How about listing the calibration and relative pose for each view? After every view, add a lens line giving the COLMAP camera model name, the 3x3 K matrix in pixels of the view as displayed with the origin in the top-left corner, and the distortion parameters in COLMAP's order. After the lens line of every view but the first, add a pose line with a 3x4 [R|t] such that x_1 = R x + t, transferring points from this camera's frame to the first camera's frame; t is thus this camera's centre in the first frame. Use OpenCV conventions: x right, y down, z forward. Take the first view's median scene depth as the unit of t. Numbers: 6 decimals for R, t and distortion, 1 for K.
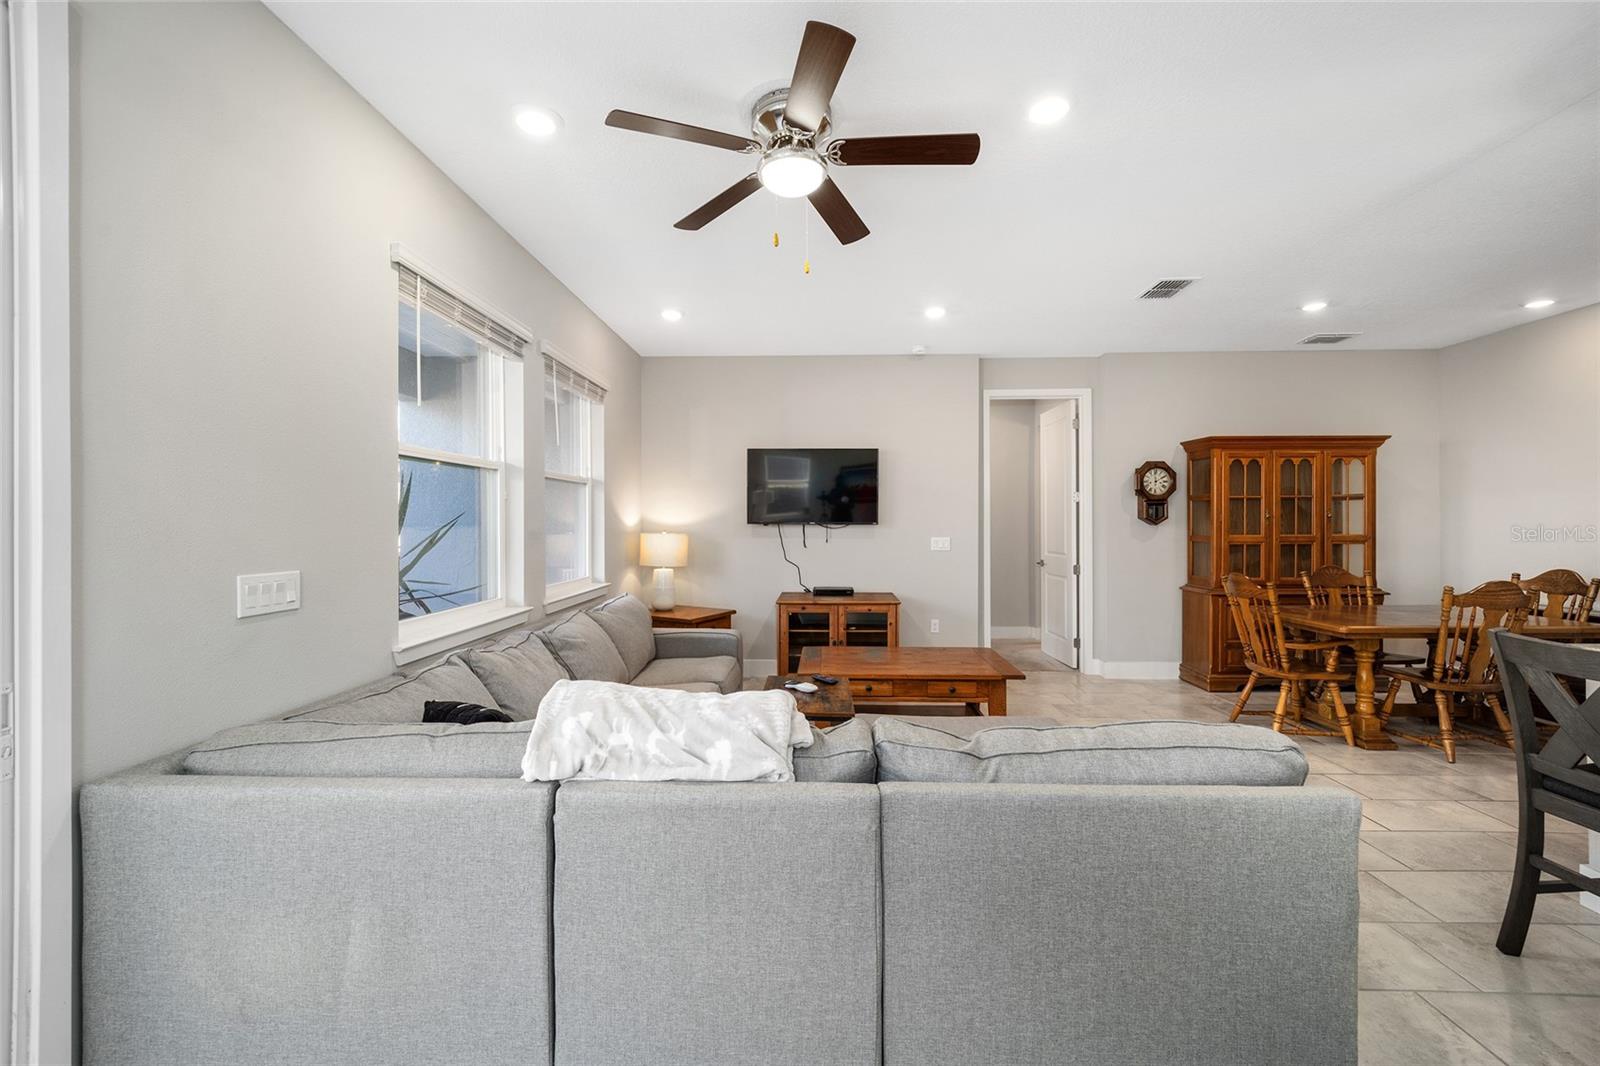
lens RADIAL K [[653.3, 0, 795.6], [0, 653.3, 524.2], [0, 0, 1]] dist [-0.004285, -0.000225]
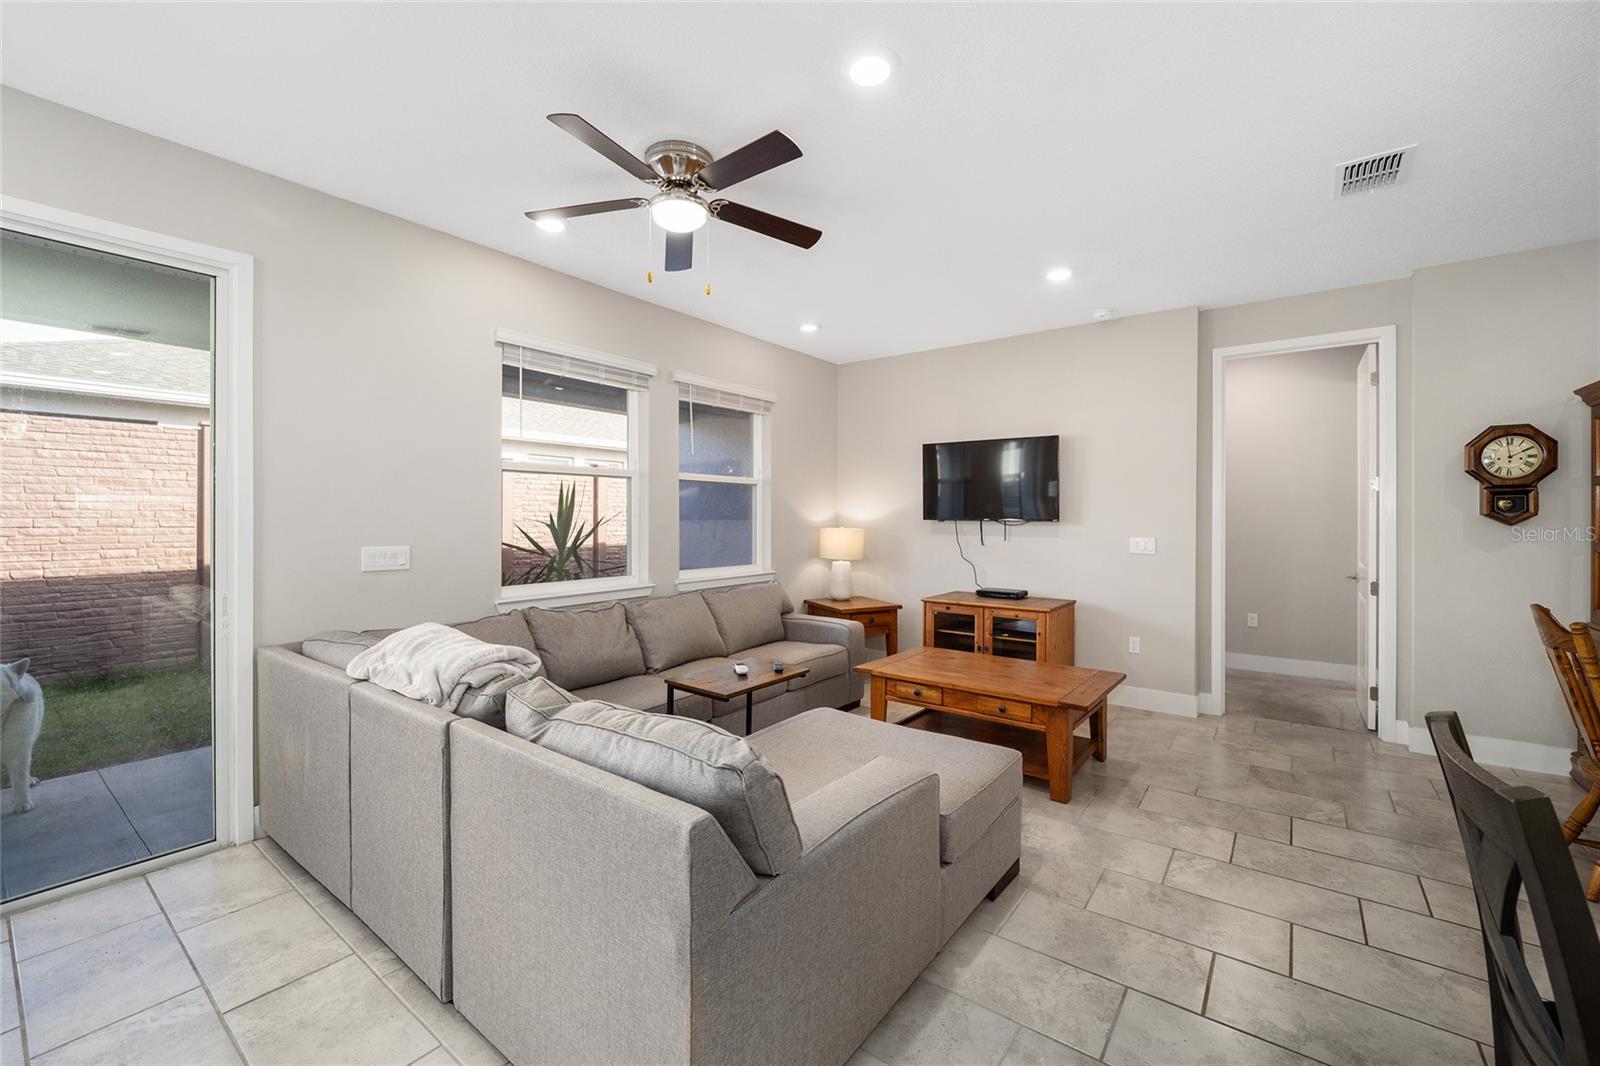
lens RADIAL K [[654.5, 0, 796.4], [0, 654.5, 521.1], [0, 0, 1]] dist [-0.005701, -0.000392]
pose [[0.813903, 0.006681, -0.580963, 0.377951], [-0.005457, 0.999978, 0.003854, -0.001246], [0.580975, 0.000034, 0.813921, 0.086225]]
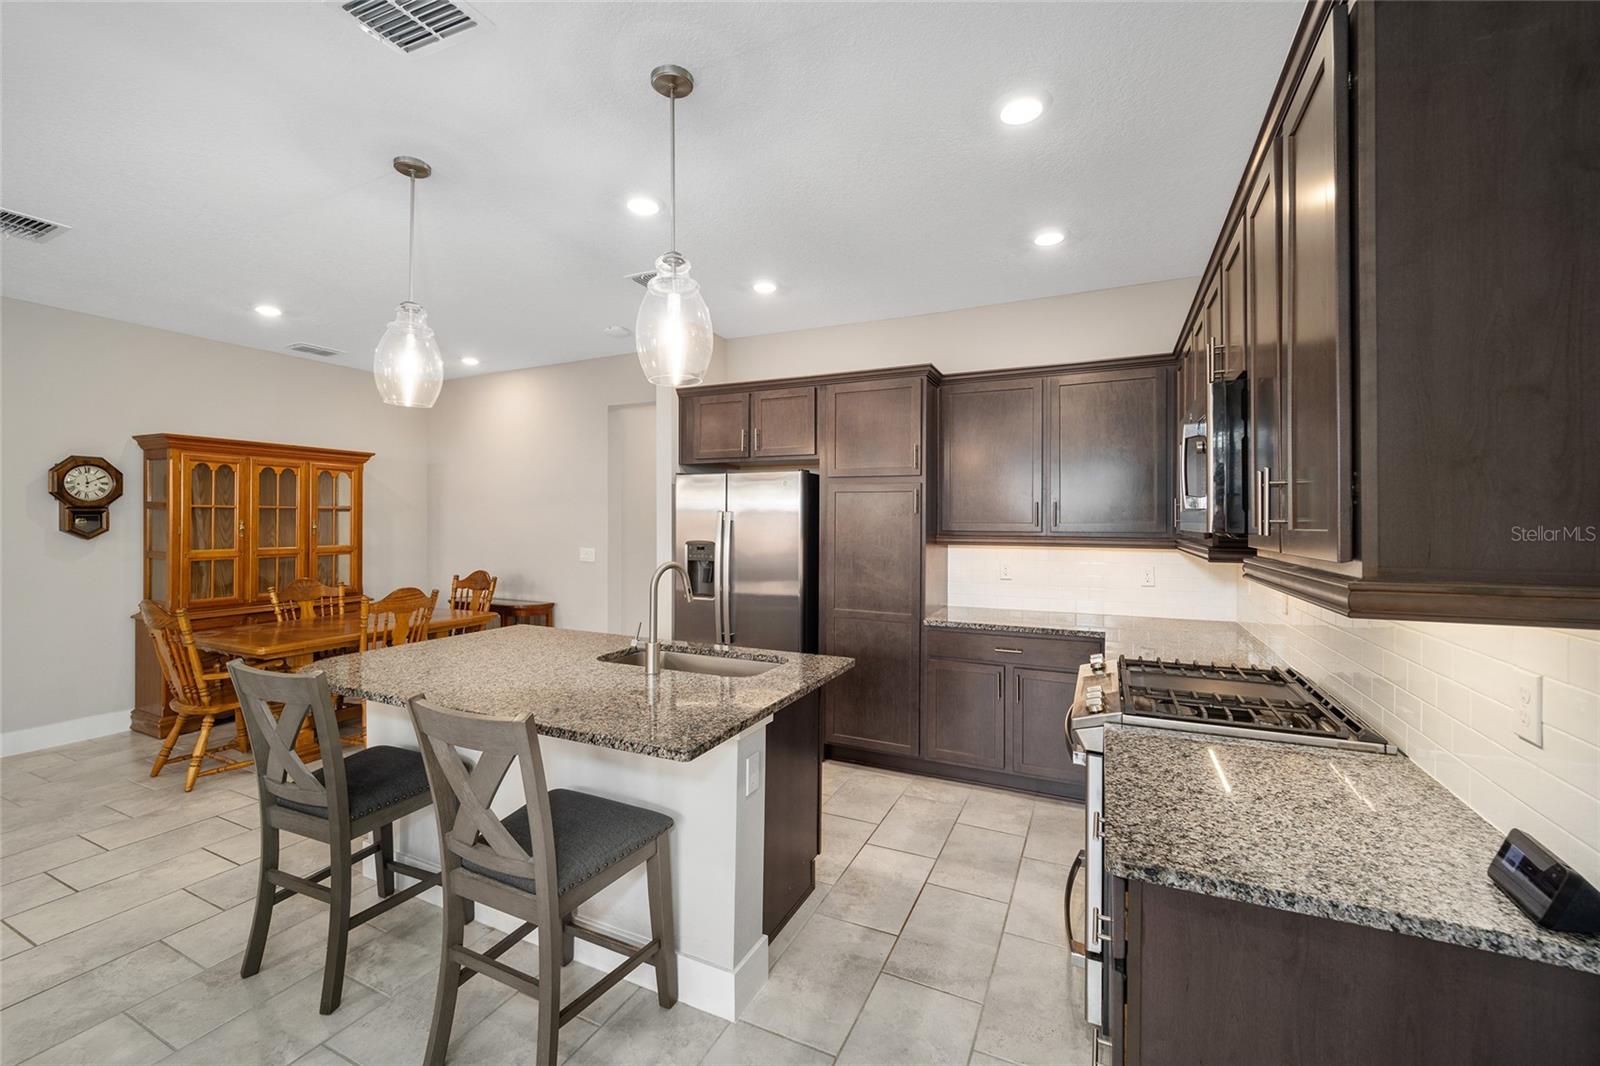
lens RADIAL K [[654.5, 0, 796.4], [0, 654.5, 521.1], [0, 0, 1]] dist [-0.005701, -0.000392]
pose [[0.401117, 0.003487, 0.916020, 0.197563], [-0.003334, 0.999992, -0.002347, -0.022481], [-0.916021, -0.002113, 0.401125, -0.080562]]
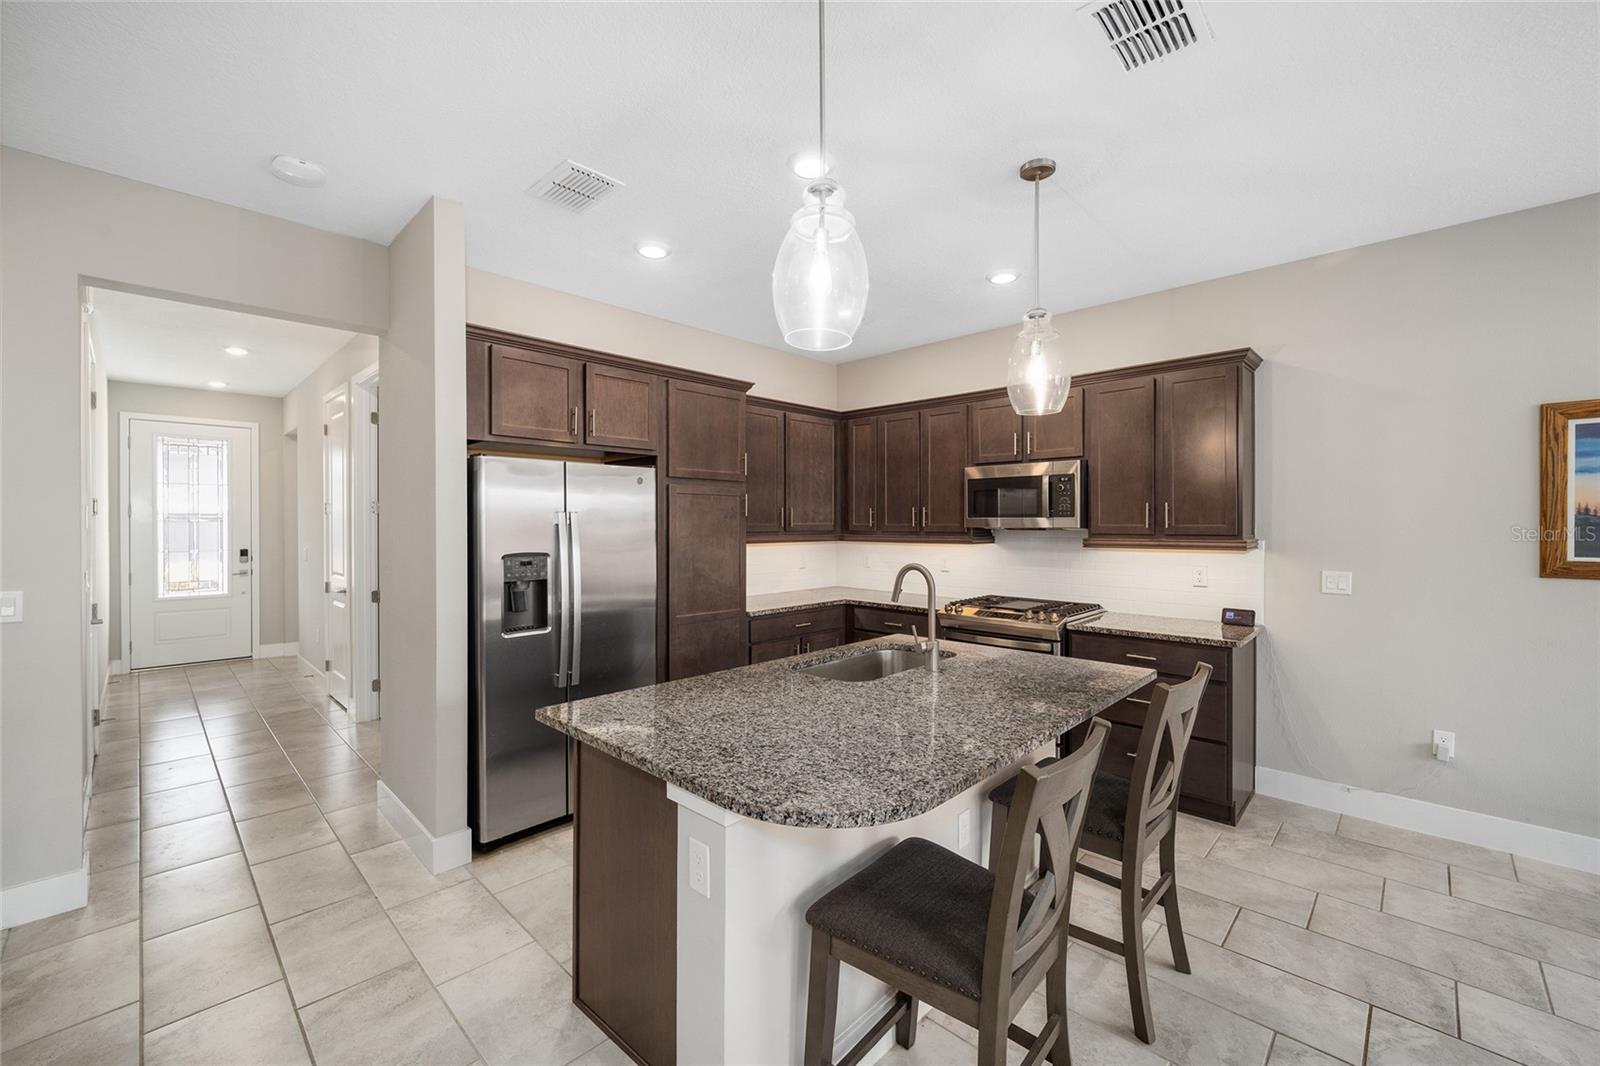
lens RADIAL K [[650.6, 0, 797.4], [0, 650.6, 530.3], [0, 0, 1]] dist [-0.006632, -0.000224]
pose [[-0.738980, -0.003570, 0.673718, 0.332358], [0.004927, 0.999931, 0.010703, -0.024312], [-0.673709, 0.011229, -0.738911, 0.621121]]
